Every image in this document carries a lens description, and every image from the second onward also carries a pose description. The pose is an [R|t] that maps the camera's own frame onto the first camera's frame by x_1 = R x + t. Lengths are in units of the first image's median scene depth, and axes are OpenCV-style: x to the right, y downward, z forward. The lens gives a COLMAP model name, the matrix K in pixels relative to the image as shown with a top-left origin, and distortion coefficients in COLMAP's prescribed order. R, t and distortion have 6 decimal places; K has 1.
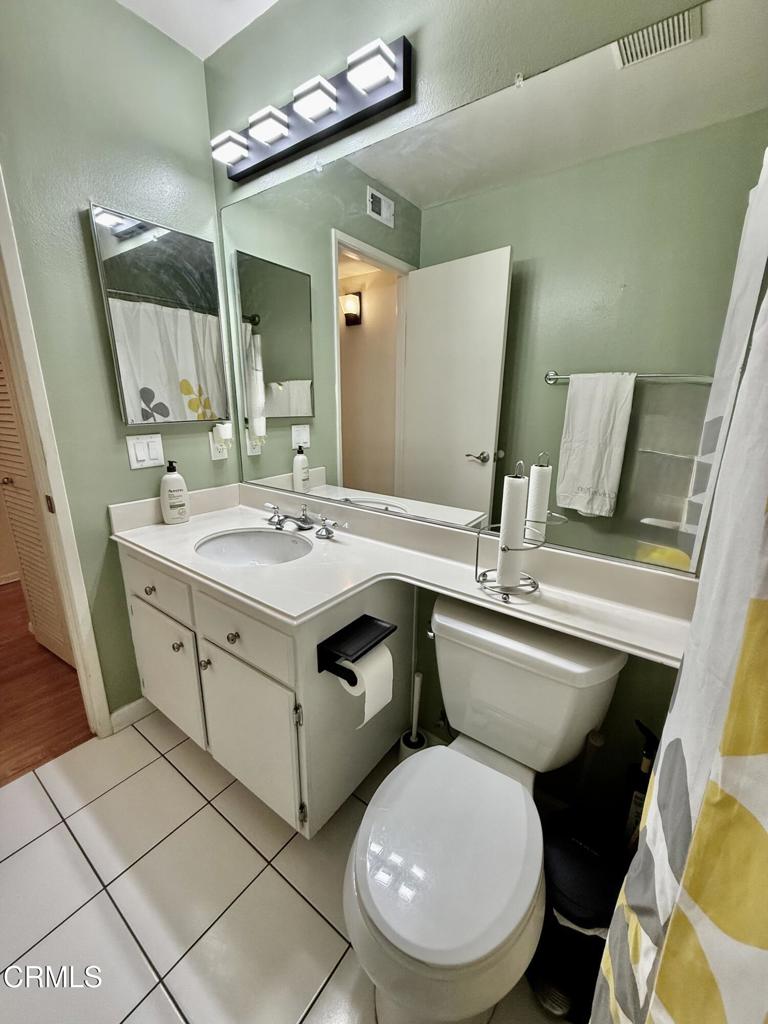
lens RADIAL K [[406.0, 0, 400.2], [0, 406.0, 514.3], [0, 0, 1]] dist [-0.001440, -0.000155]
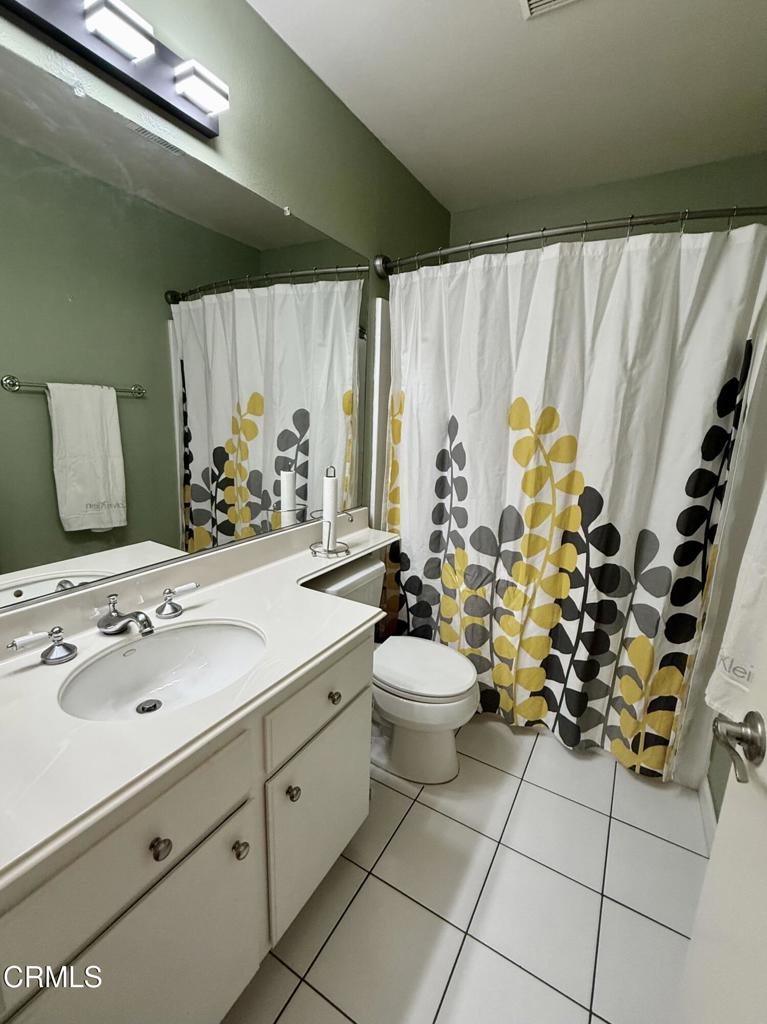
lens RADIAL K [[428.9, 0, 383.5], [0, 428.9, 512.0], [0, 0, 1]] dist [-0.001915, 0.000037]
pose [[-0.079821, -0.233495, 0.969076, -1.164145], [0.234902, 0.940393, 0.245933, -0.275419], [-0.968736, 0.247269, -0.020215, 0.756204]]
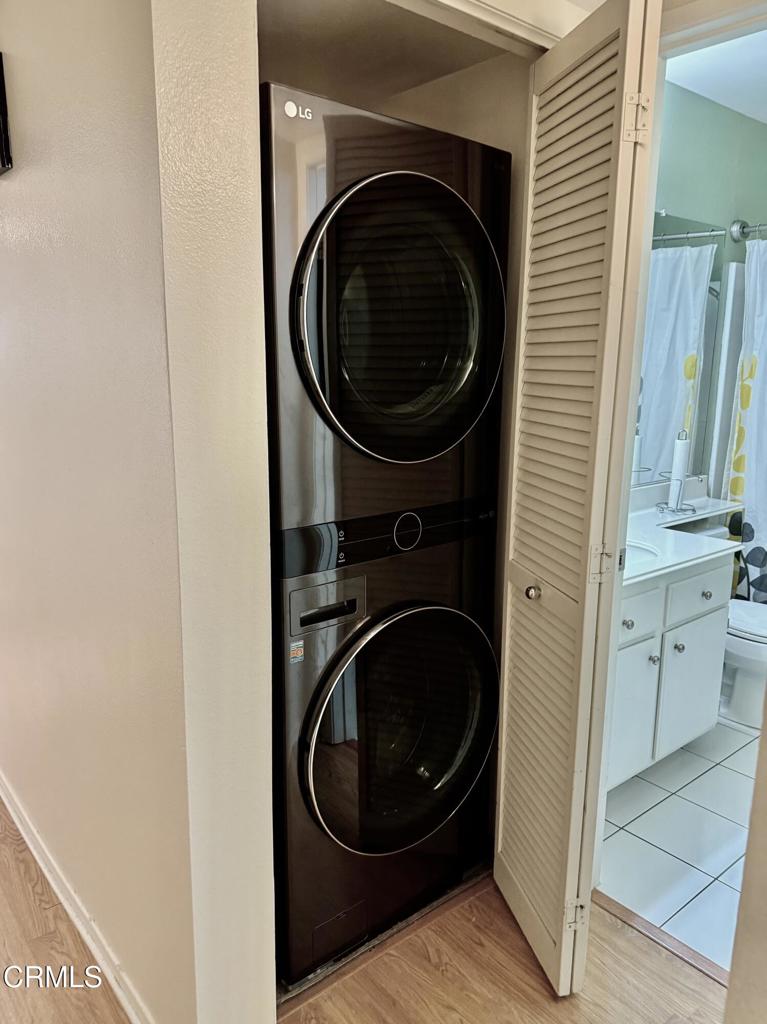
lens RADIAL K [[755.1, 0, 383.5], [0, 755.1, 512.0], [0, 0, 1]] dist [0.000700, -0.006288]
pose [[0.258178, -0.209908, 0.943018, -2.620133], [0.252397, 0.956865, 0.143890, -0.488122], [-0.932545, 0.200866, 0.300022, 1.105775]]
